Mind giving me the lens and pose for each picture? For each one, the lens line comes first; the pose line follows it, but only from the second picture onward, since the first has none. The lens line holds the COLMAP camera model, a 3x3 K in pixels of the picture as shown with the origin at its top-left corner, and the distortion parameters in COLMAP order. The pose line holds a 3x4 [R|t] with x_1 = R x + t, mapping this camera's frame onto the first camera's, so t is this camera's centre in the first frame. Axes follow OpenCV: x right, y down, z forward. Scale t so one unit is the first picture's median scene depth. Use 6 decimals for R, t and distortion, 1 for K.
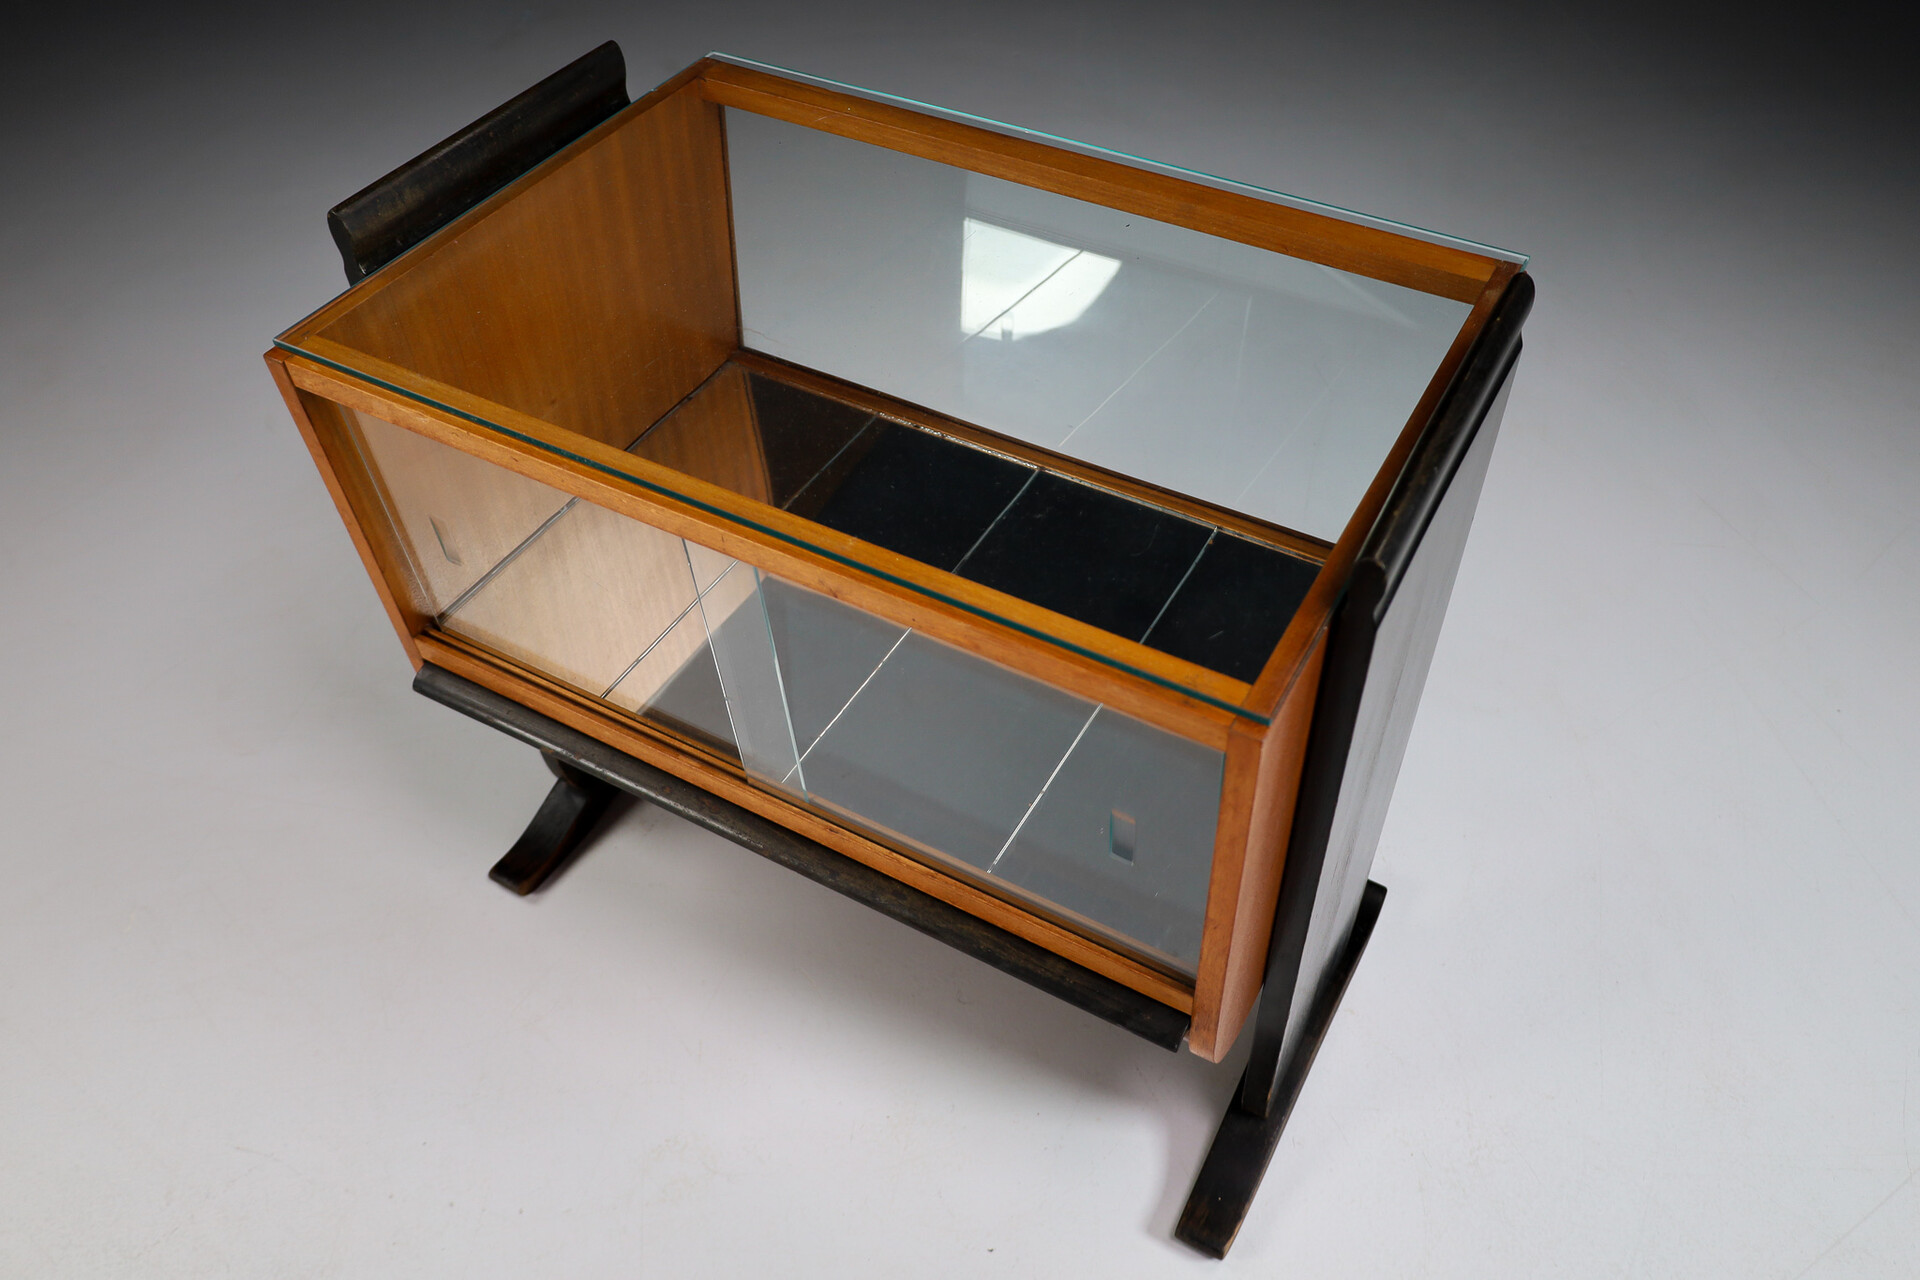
lens RADIAL K [[1513.5, 0, 949.4], [0, 1513.5, 605.3], [0, 0, 1]] dist [-0.001707, 0.002074]
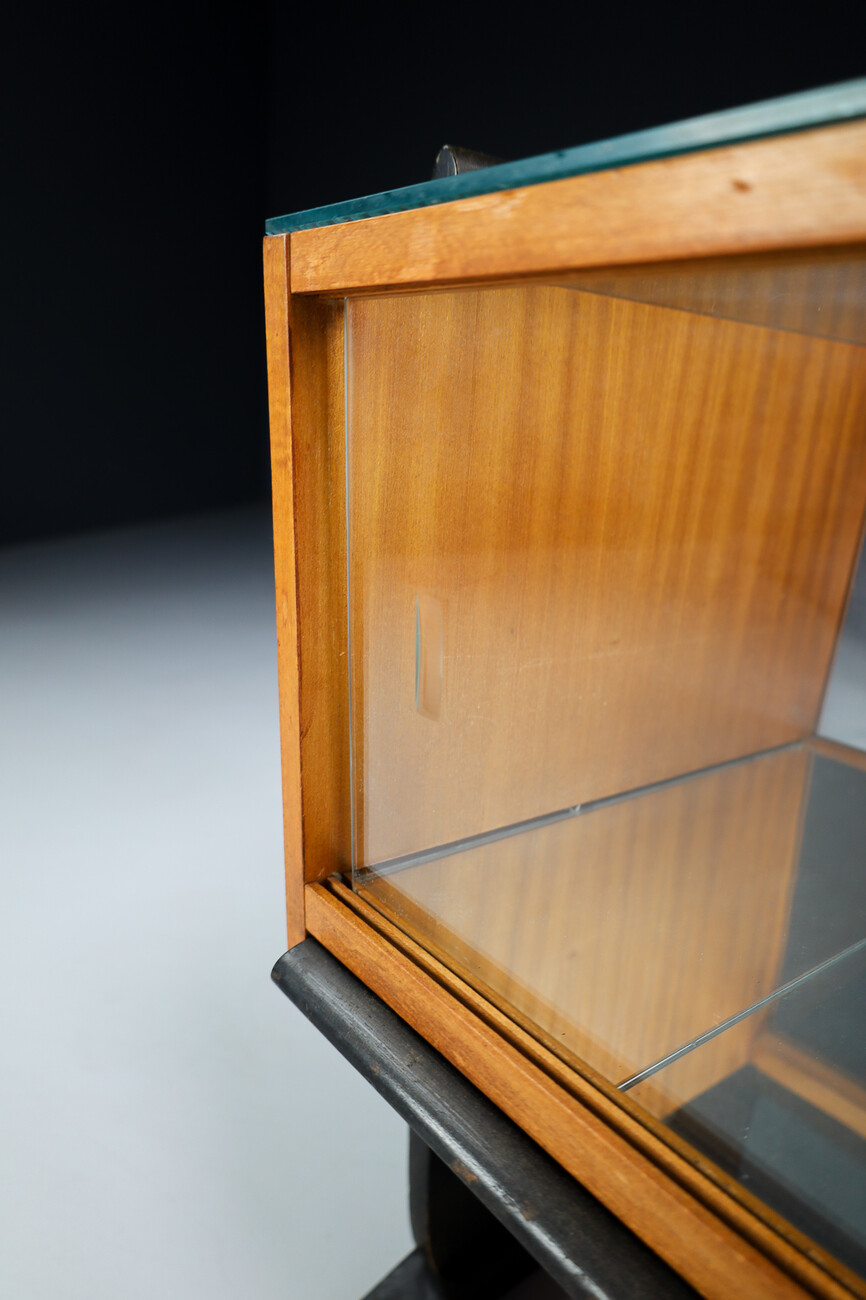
lens RADIAL K [[921.5, 0, 433.1], [0, 921.5, 656.7], [0, 0, 1]] dist [-0.004333, -0.000935]
pose [[0.920044, 0.183086, -0.346407, -0.200153], [-0.329374, 0.840237, -0.430714, 0.085148], [0.212206, 0.510373, 0.833359, 0.665408]]
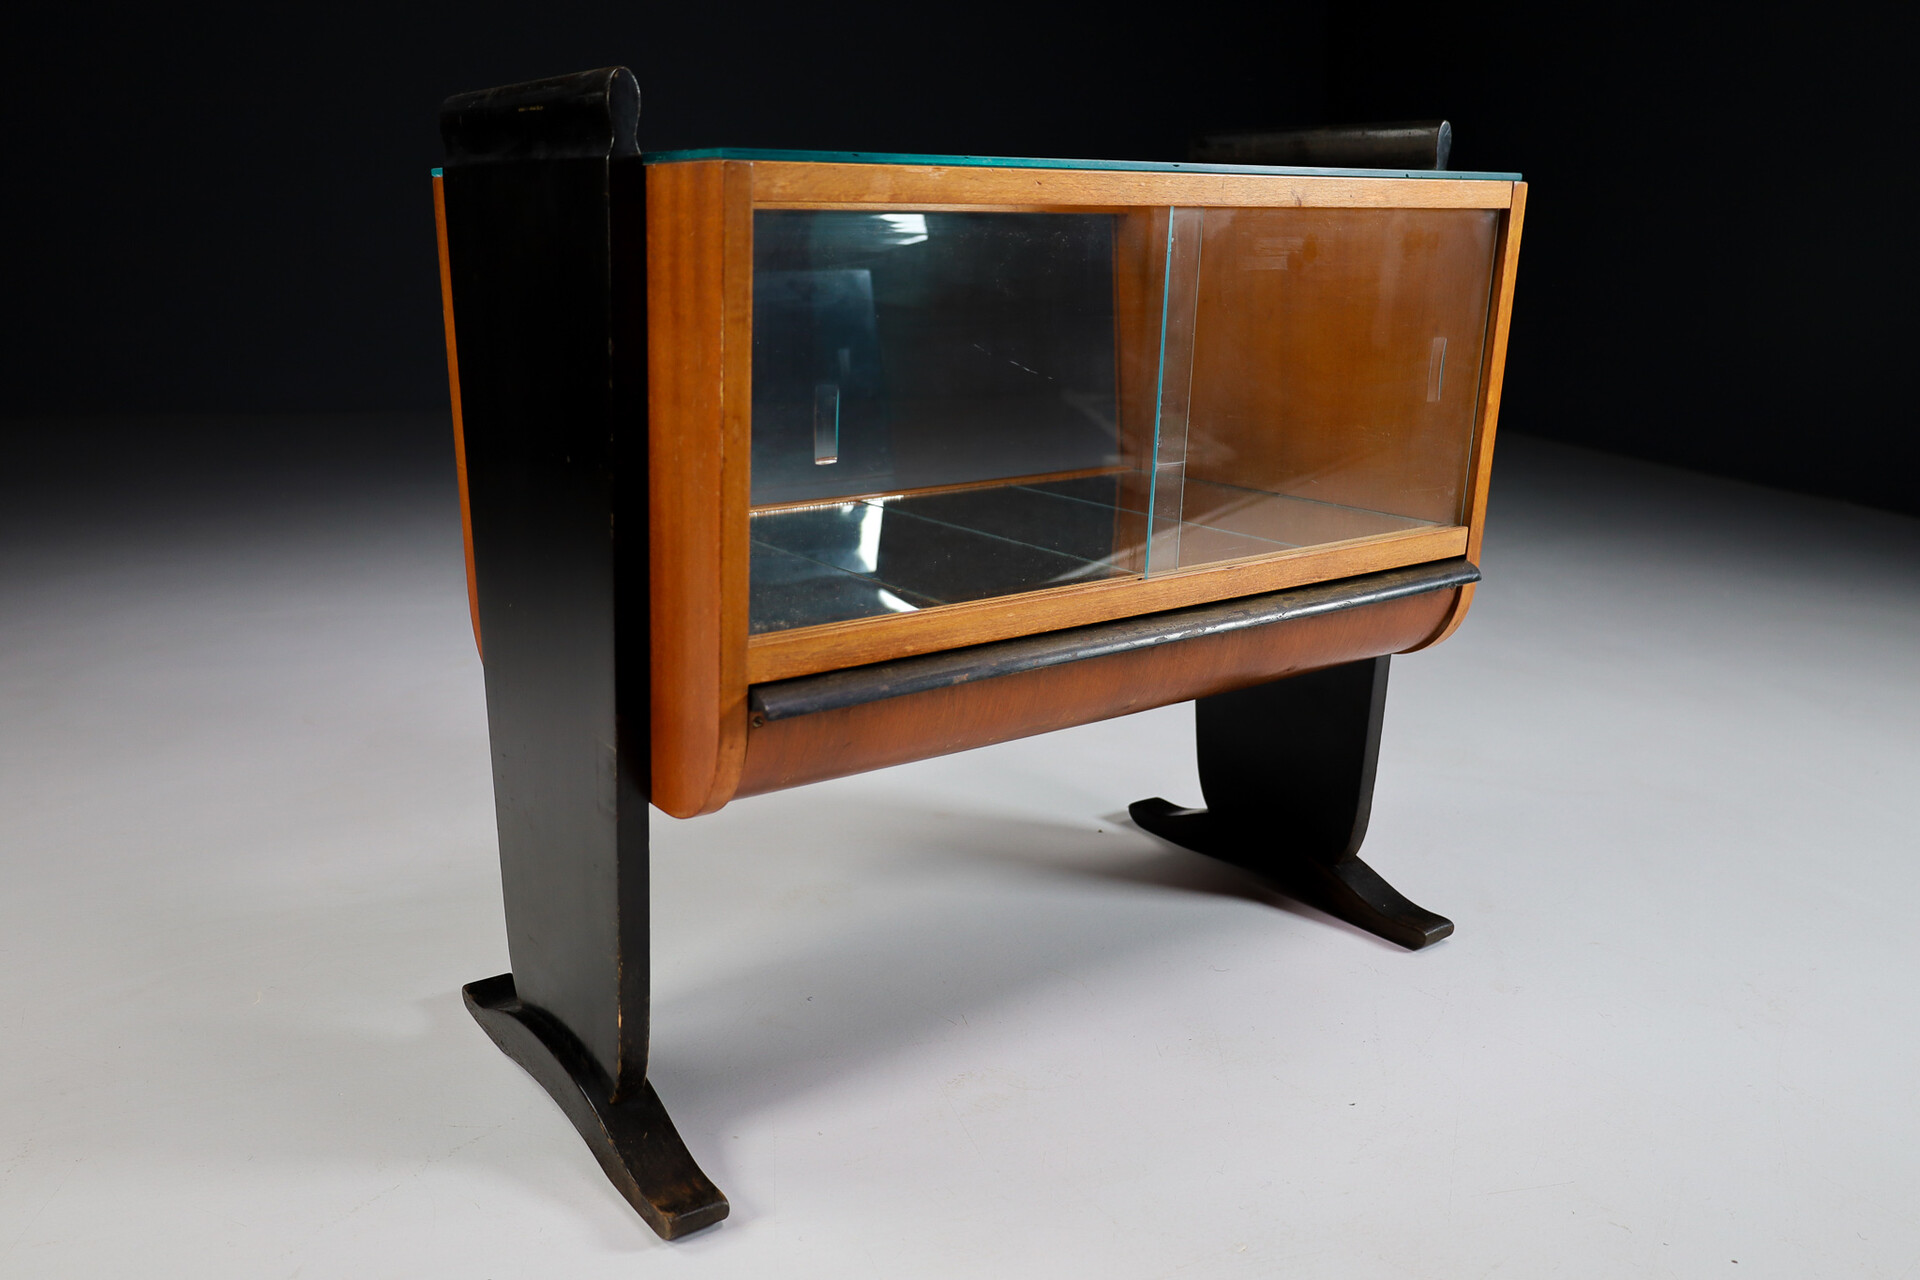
lens RADIAL K [[1580.5, 0, 964.8], [0, 1580.5, 592.6], [0, 0, 1]] dist [-0.007942, -0.002359]
pose [[0.423431, -0.180583, 0.887748, -0.992302], [0.623379, 0.769123, -0.140882, 0.177265], [-0.657347, 0.613057, 0.438242, 0.569914]]
